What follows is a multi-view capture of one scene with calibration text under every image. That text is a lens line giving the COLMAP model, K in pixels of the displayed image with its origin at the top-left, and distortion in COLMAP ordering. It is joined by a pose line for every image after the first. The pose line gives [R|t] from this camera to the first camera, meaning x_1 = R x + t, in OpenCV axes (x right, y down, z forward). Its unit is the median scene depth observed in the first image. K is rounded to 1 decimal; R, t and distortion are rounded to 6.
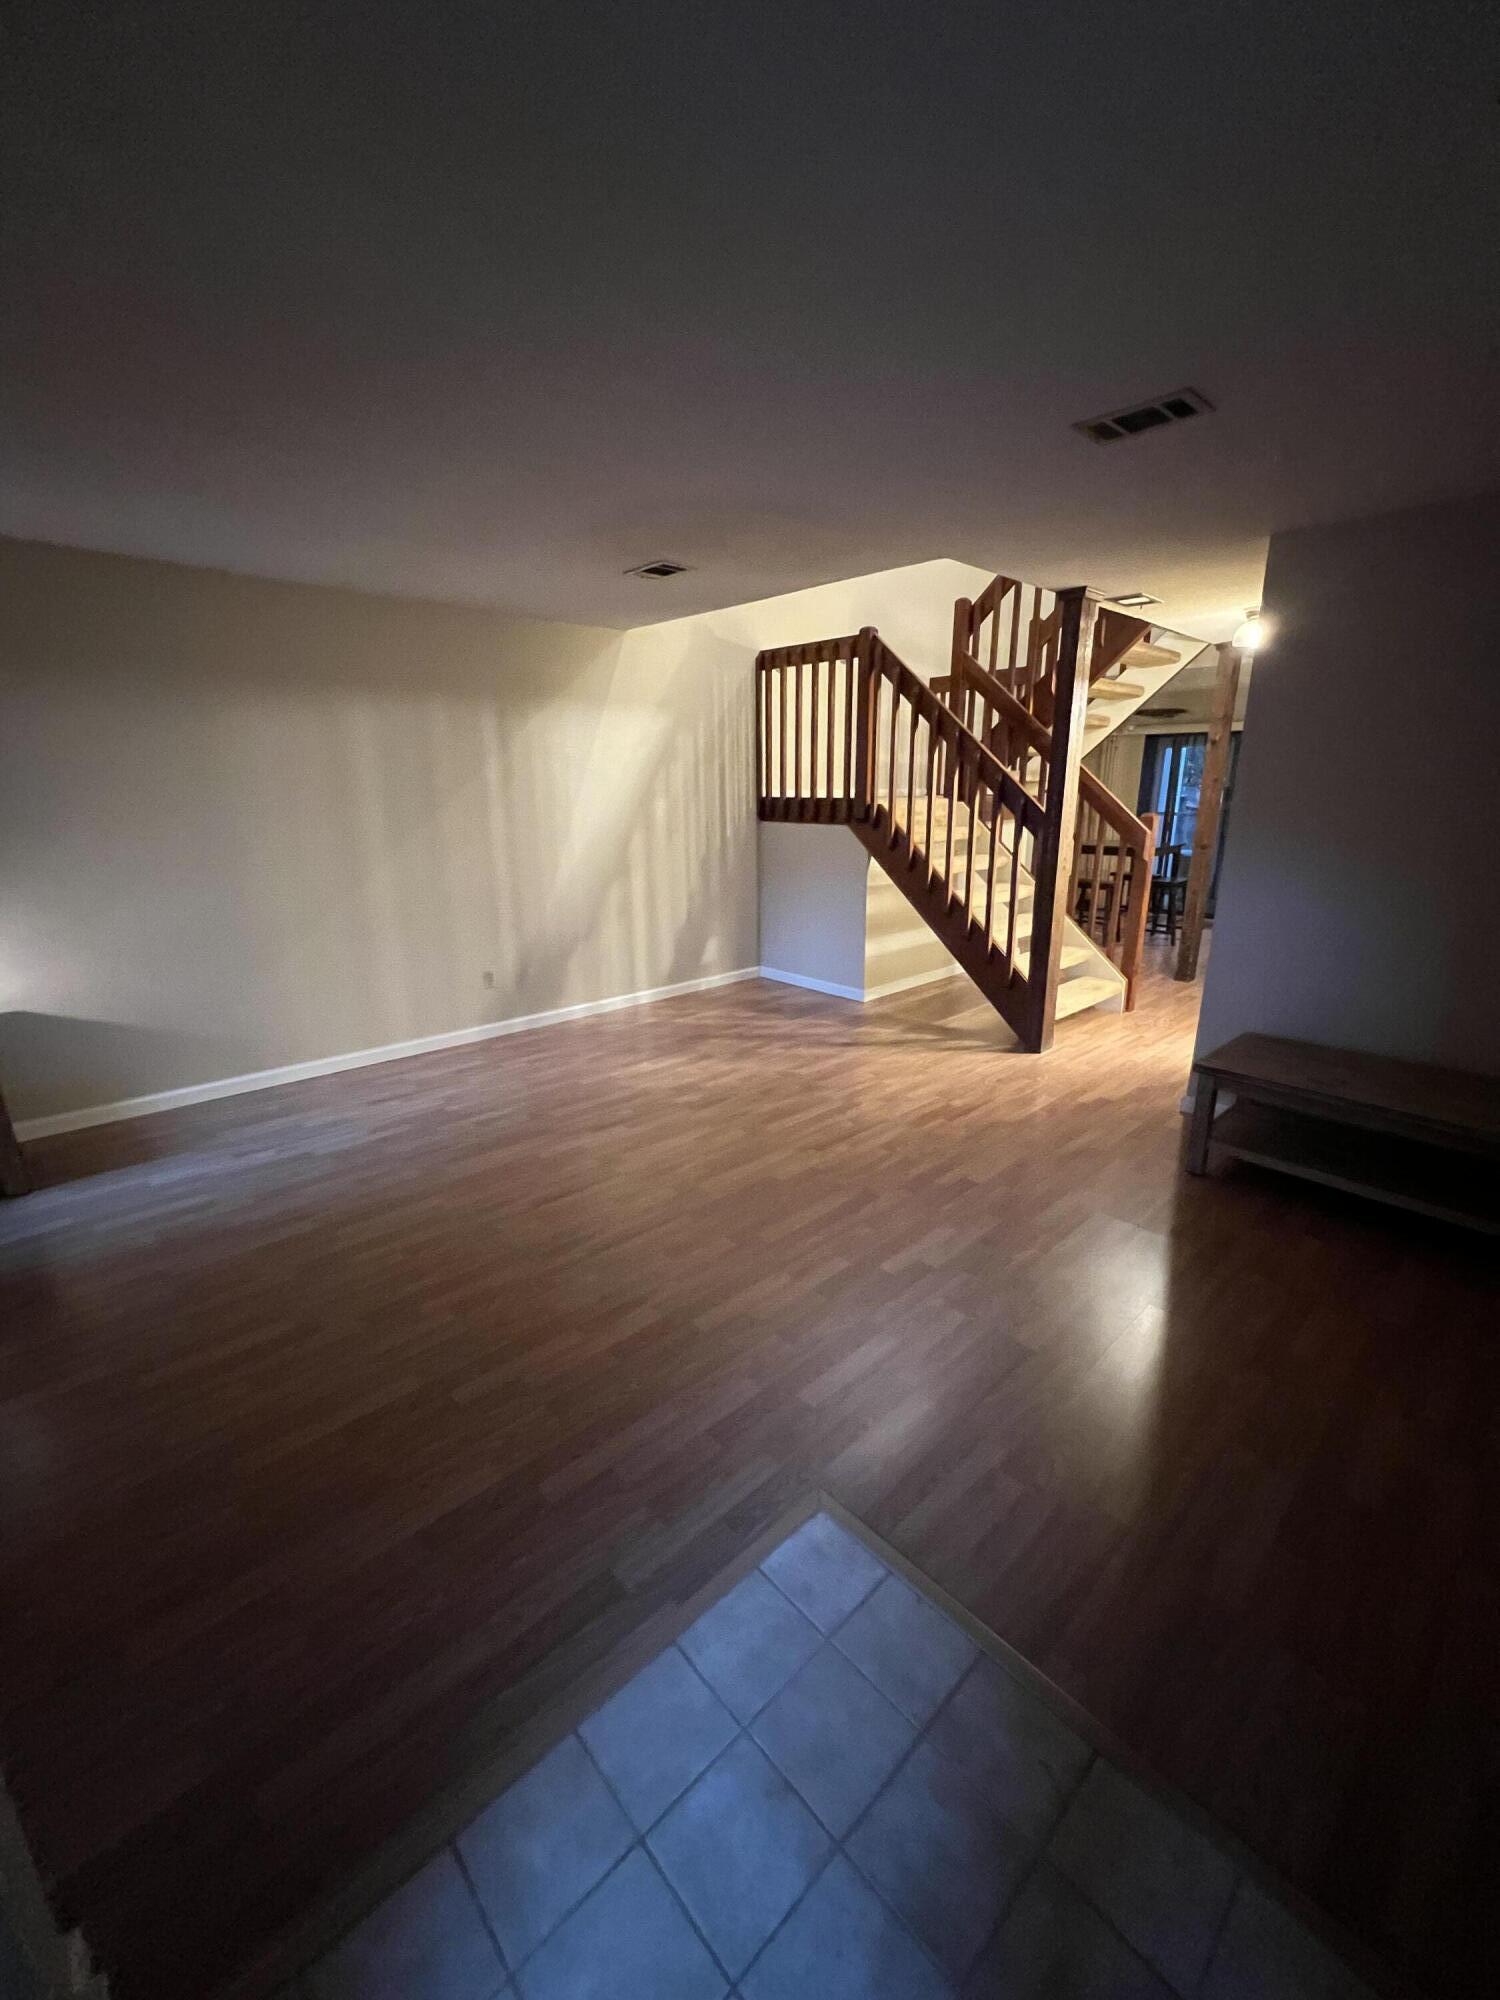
lens RADIAL K [[799.3, 0, 741.9], [0, 799.3, 993.4], [0, 0, 1]] dist [-0.001687, 0.000156]
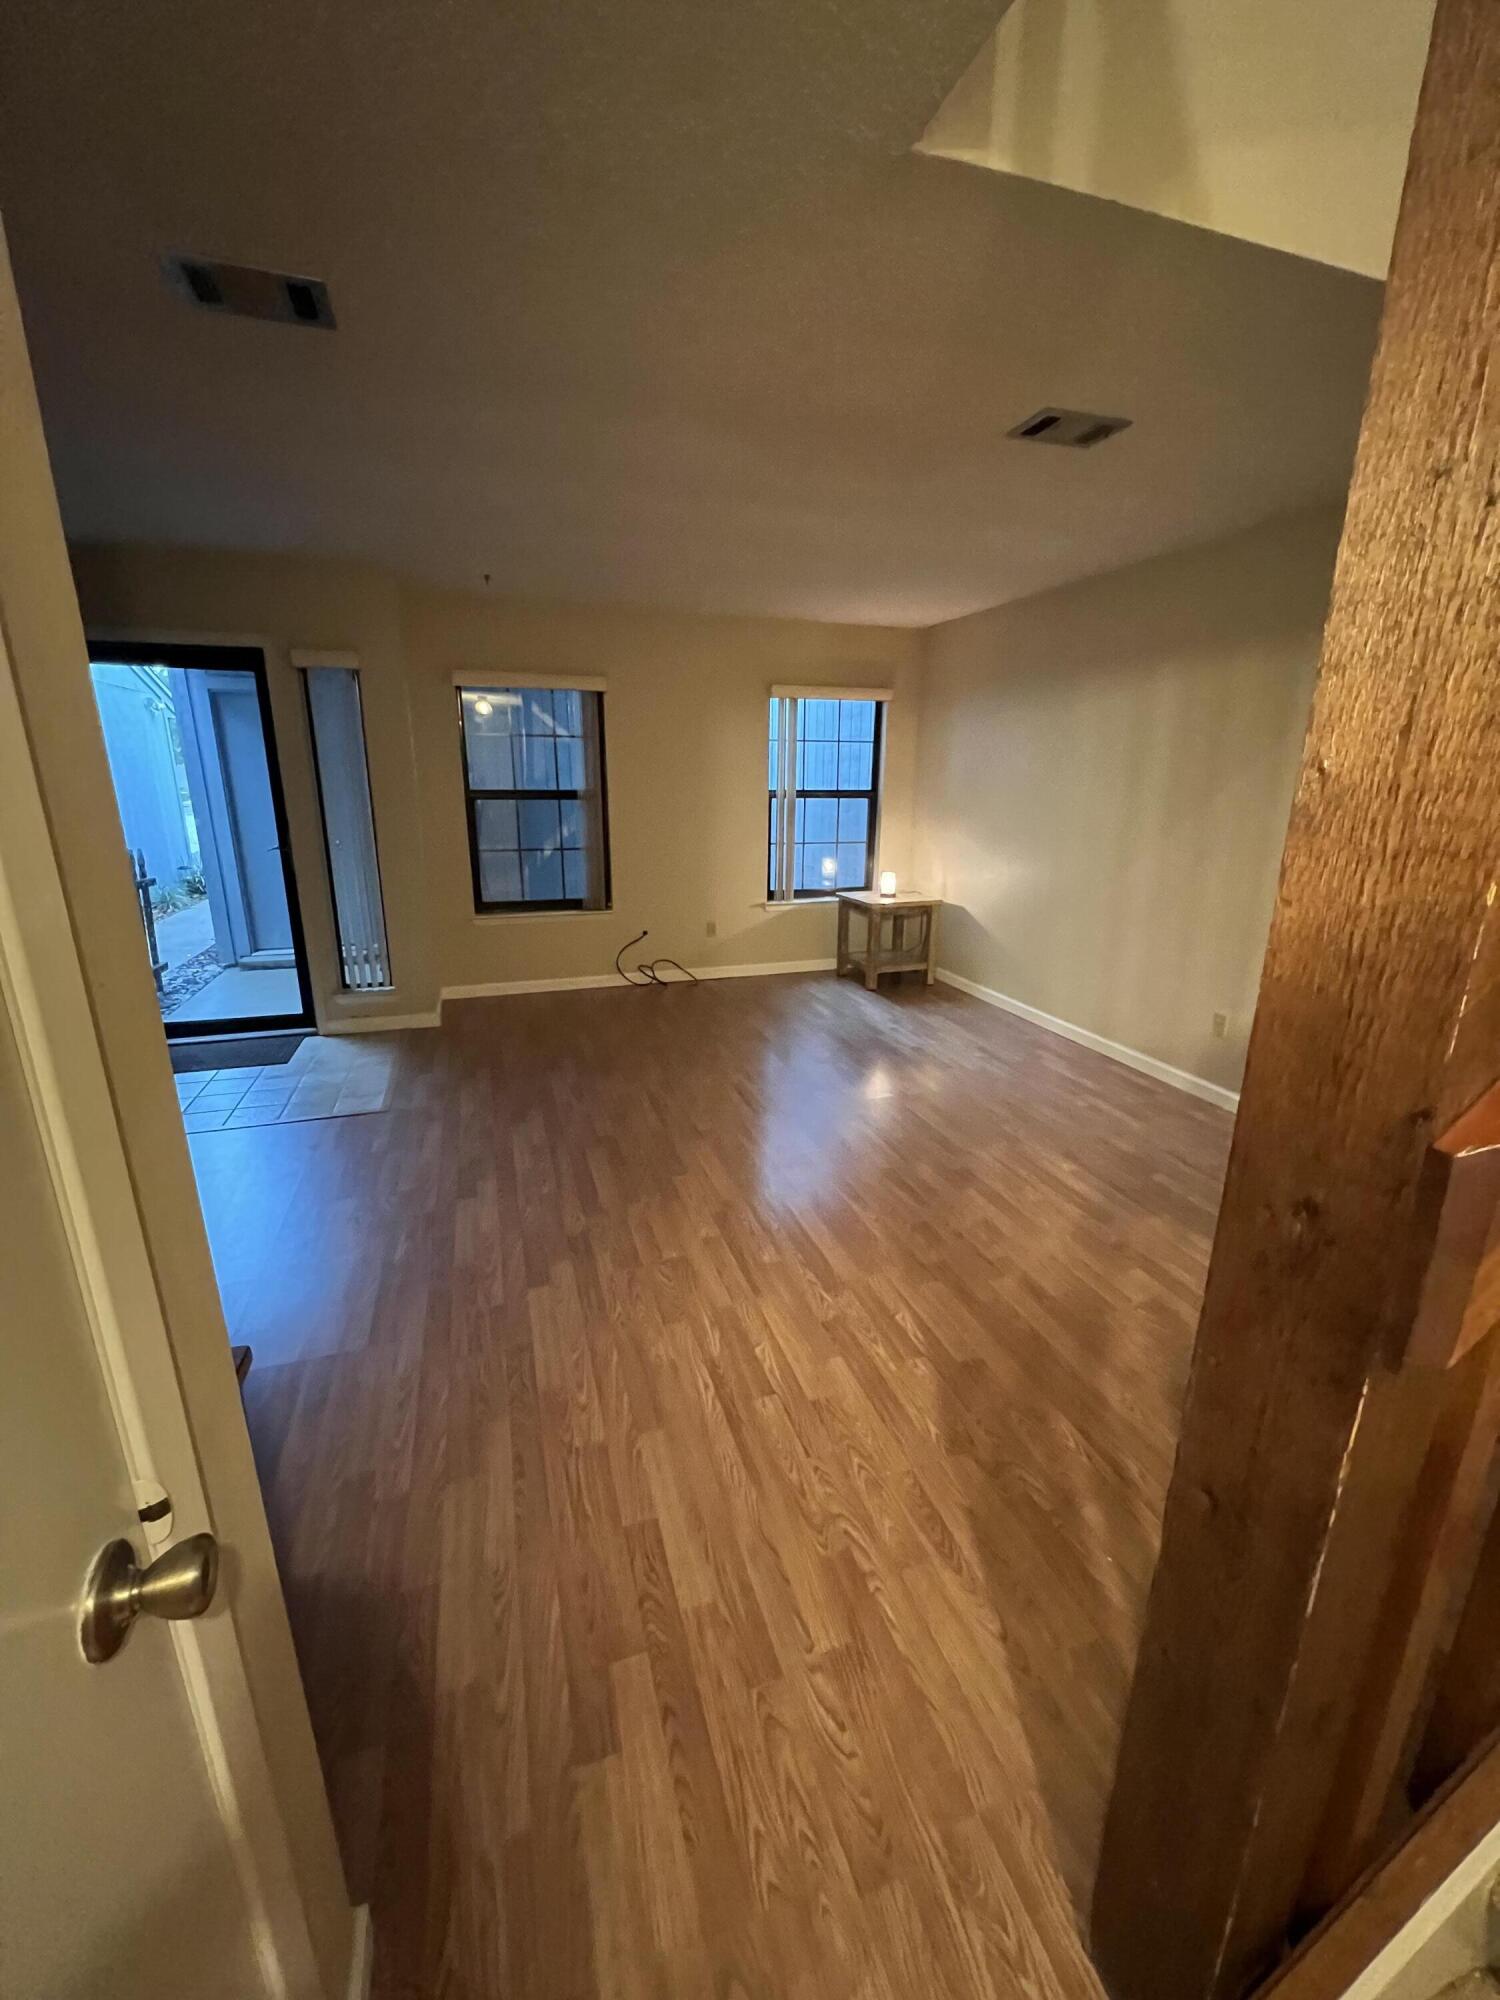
lens RADIAL K [[799.3, 0, 743.0], [0, 799.3, 1002.1], [0, 0, 1]] dist [-0.001687, 0.000156]
pose [[-0.413465, 0.249815, -0.875580, 0.659966], [-0.239169, 0.898060, 0.369169, -0.263830], [0.878547, 0.362050, -0.311568, 1.088921]]
